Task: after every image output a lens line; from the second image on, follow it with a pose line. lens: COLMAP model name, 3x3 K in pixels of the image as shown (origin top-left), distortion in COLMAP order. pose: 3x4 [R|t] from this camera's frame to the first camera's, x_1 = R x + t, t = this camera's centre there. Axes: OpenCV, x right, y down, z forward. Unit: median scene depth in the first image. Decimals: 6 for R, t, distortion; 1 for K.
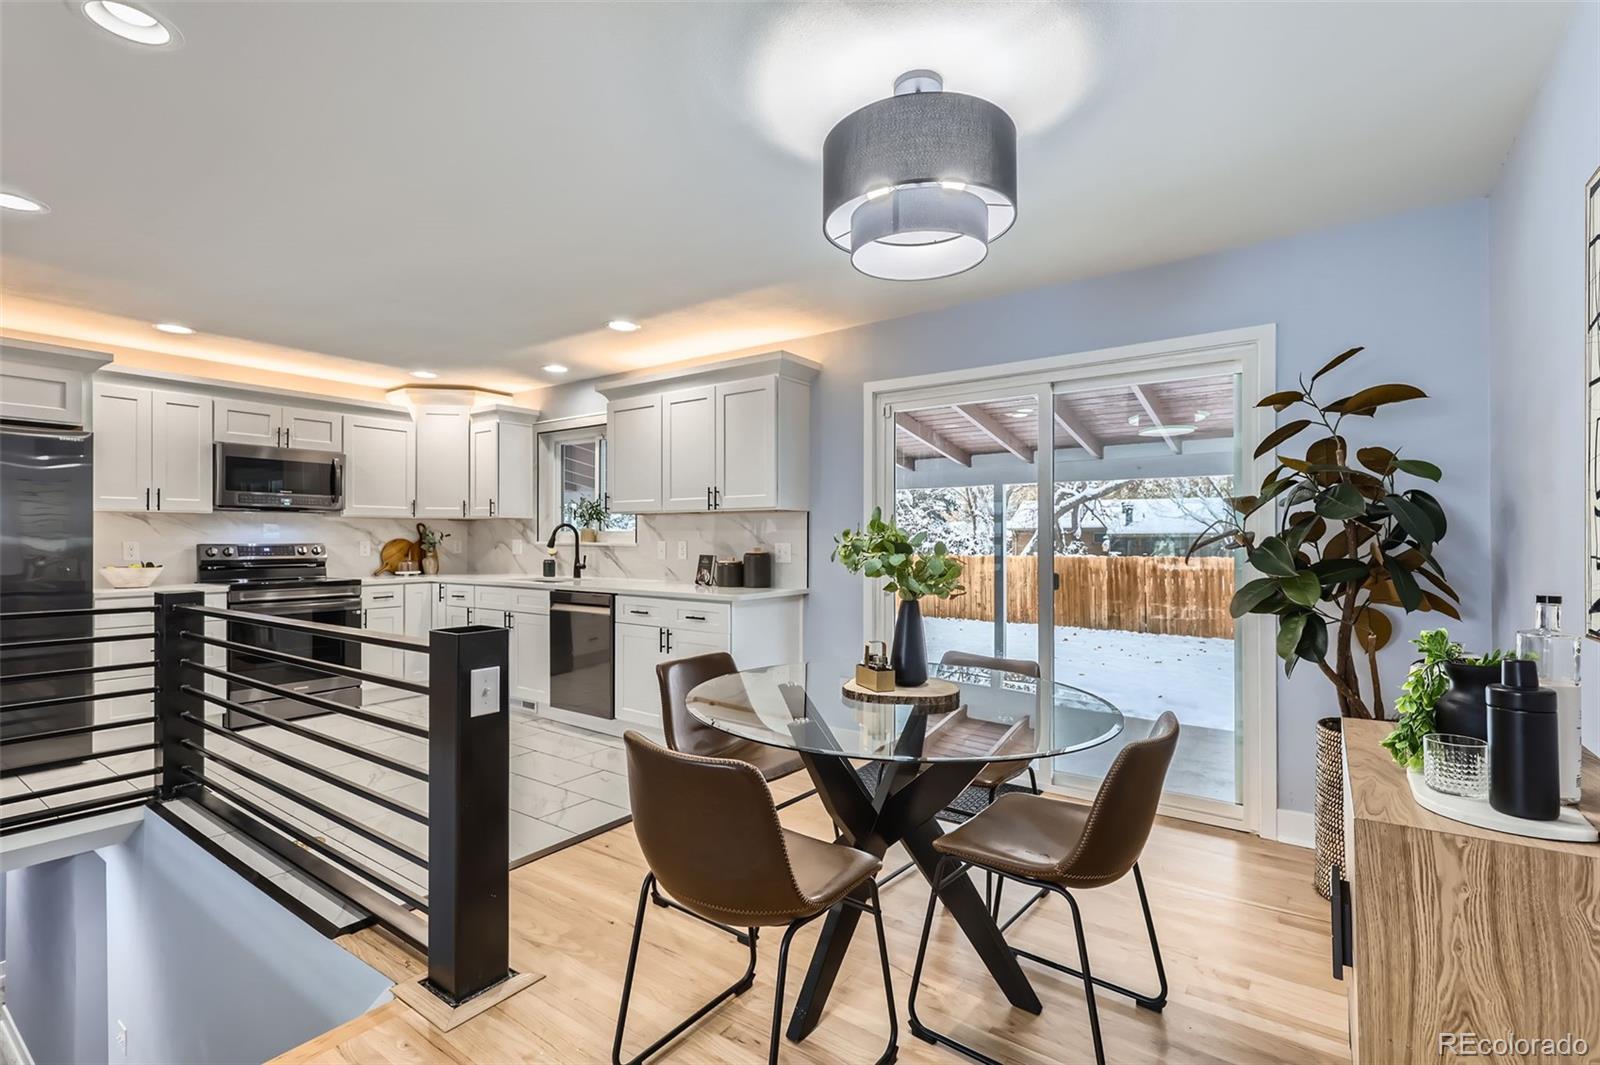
lens RADIAL K [[733.5, 0, 800.0], [0, 733.5, 532.5], [0, 0, 1]] dist [0.013762, -0.000701]
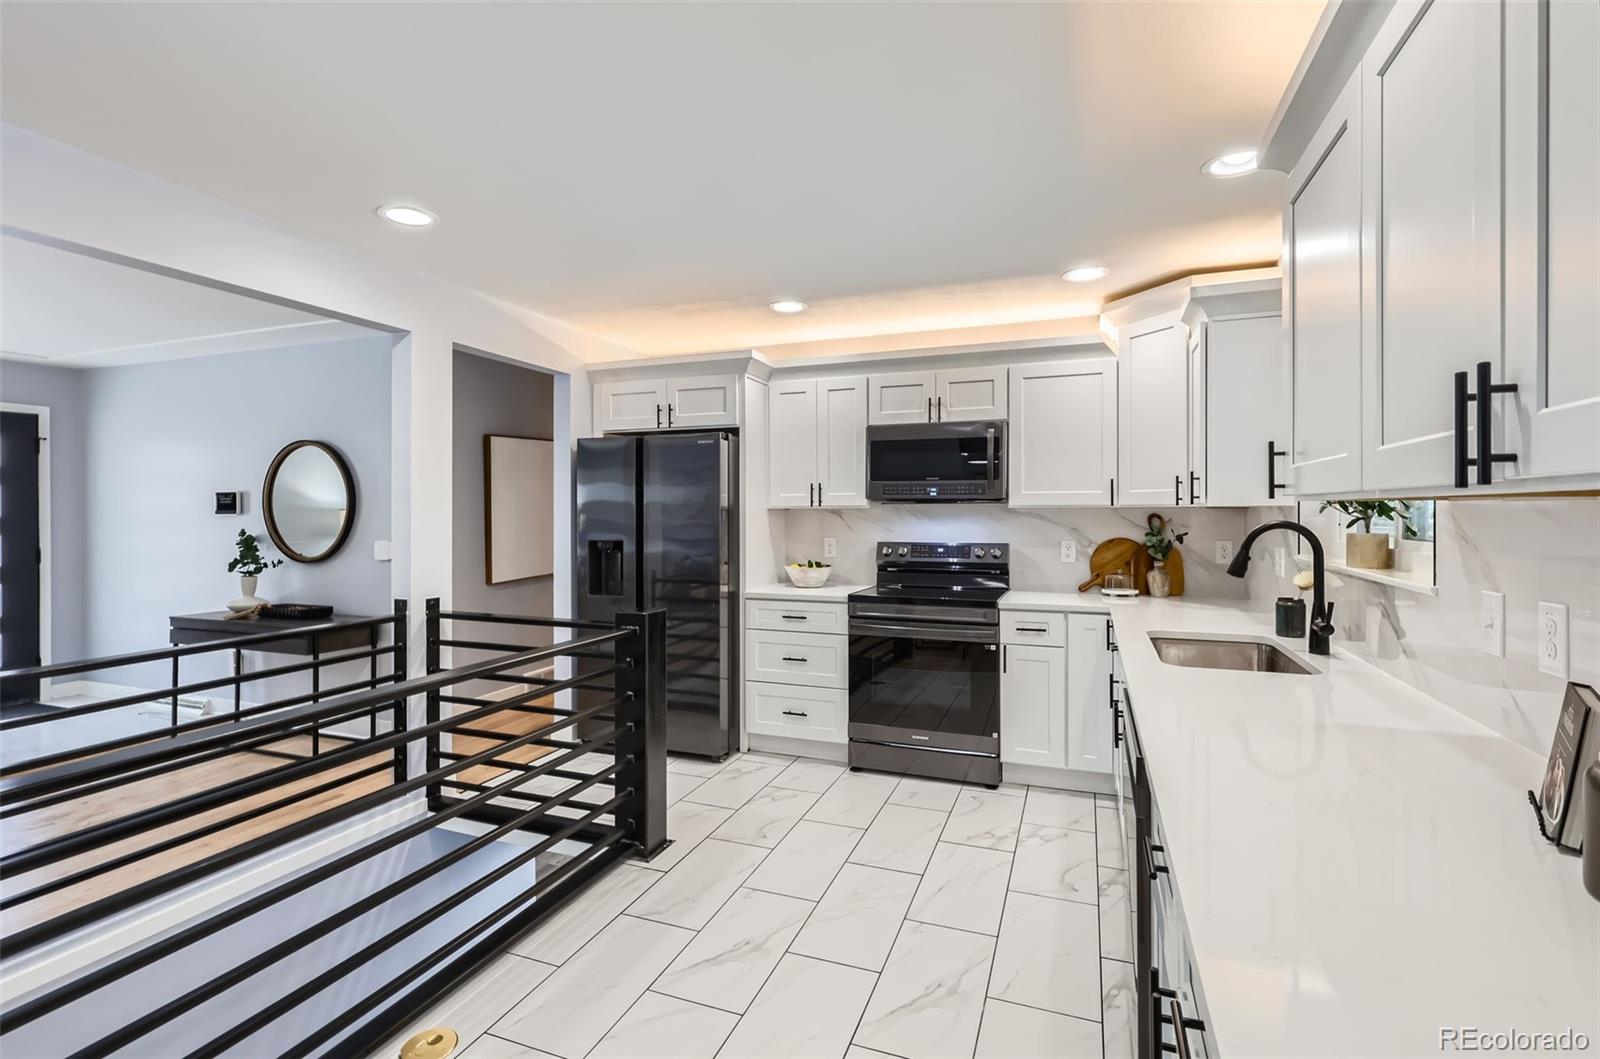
lens RADIAL K [[731.5, 0, 798.9], [0, 731.5, 514.7], [0, 0, 1]] dist [-0.024572, -0.000403]
pose [[0.250168, 0.002550, -0.968199, 0.016057], [0.010197, 0.999934, 0.005268, -0.022234], [0.968149, -0.011191, 0.250126, 0.664583]]
